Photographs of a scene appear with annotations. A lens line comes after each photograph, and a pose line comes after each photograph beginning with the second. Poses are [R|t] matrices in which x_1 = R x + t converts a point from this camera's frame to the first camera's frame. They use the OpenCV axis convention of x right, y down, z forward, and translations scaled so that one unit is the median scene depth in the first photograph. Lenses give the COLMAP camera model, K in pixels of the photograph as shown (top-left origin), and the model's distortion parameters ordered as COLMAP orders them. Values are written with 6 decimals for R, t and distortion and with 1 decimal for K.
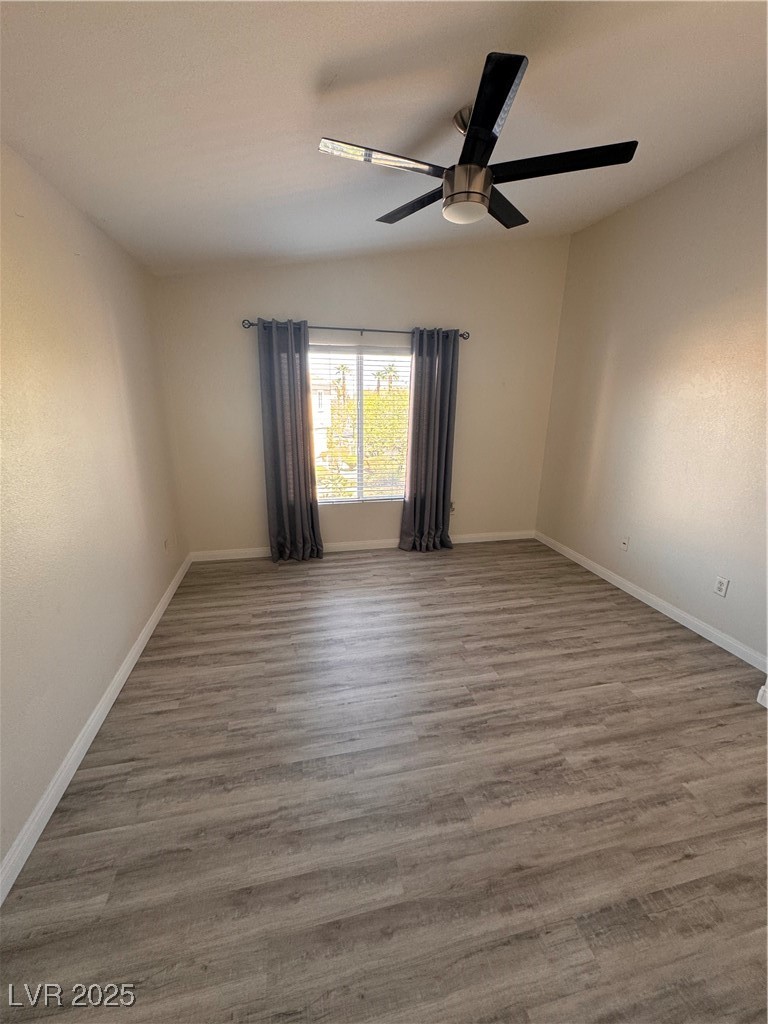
lens RADIAL K [[409.6, 0, 387.2], [0, 409.6, 509.6], [0, 0, 1]] dist [-0.003246, 0.000603]
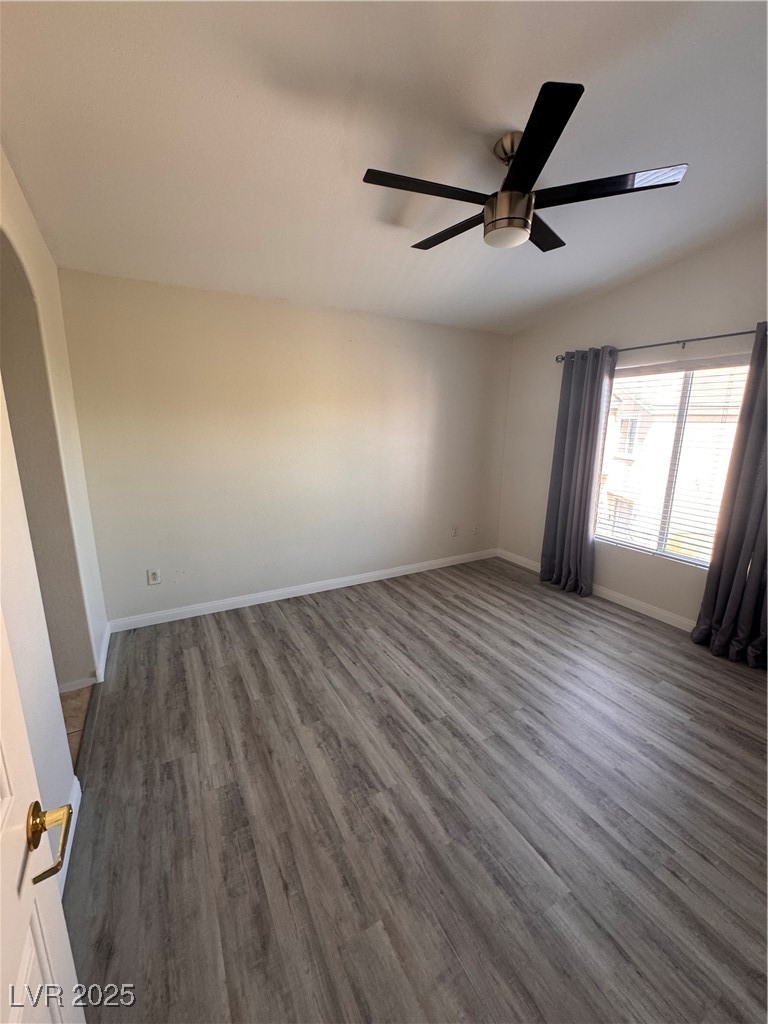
lens RADIAL K [[409.6, 0, 378.3], [0, 409.6, 506.7], [0, 0, 1]] dist [-0.003246, 0.000603]
pose [[0.268501, 0.186850, -0.944984, 0.980275], [-0.264285, 0.957652, 0.114263, -0.105883], [0.926316, 0.219066, 0.306512, 0.457145]]
